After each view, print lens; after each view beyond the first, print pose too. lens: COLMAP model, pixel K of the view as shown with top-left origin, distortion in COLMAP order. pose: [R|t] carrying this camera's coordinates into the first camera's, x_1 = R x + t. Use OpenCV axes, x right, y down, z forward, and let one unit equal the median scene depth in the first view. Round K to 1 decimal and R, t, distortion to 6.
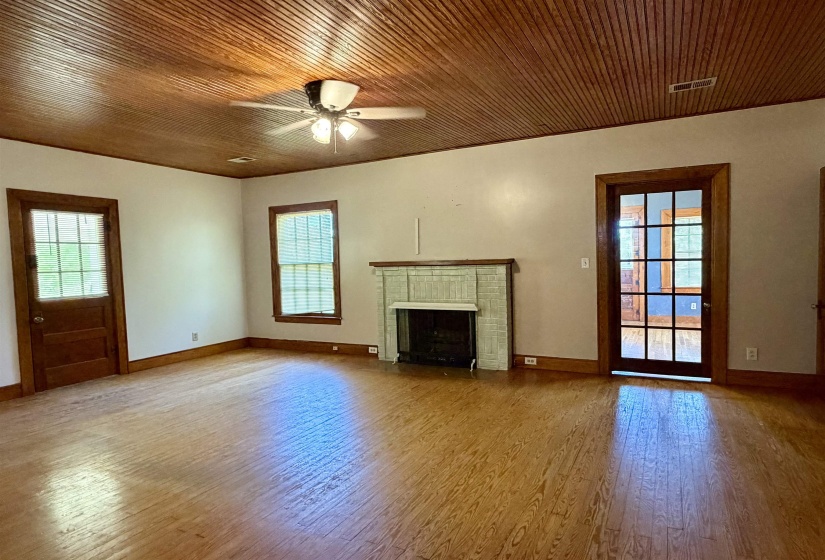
lens RADIAL K [[491.8, 0, 406.9], [0, 491.8, 282.1], [0, 0, 1]] dist [-0.000224, -0.000611]
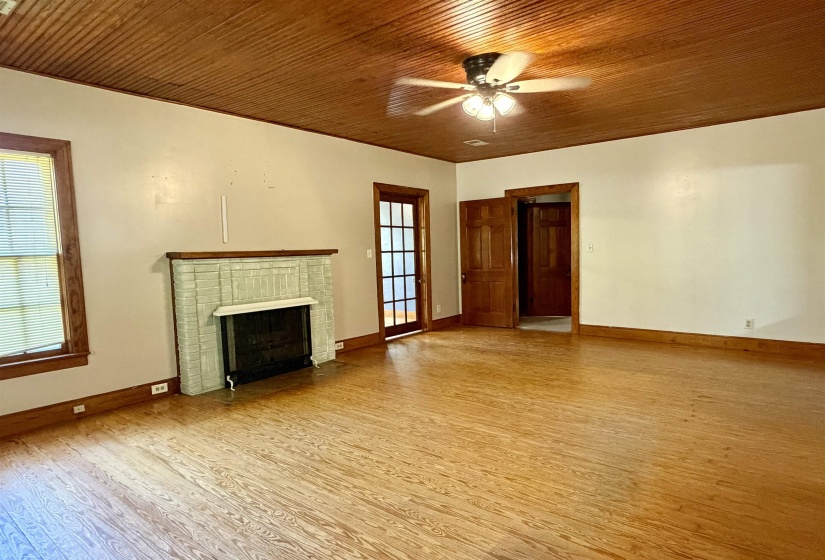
lens RADIAL K [[491.8, 0, 408.5], [0, 491.8, 278.9], [0, 0, 1]] dist [-0.000224, -0.000611]
pose [[0.185872, -0.039580, 0.981776, -0.722871], [0.065079, 0.997490, 0.027893, -0.003802], [-0.980416, 0.058708, 0.187981, 0.617721]]
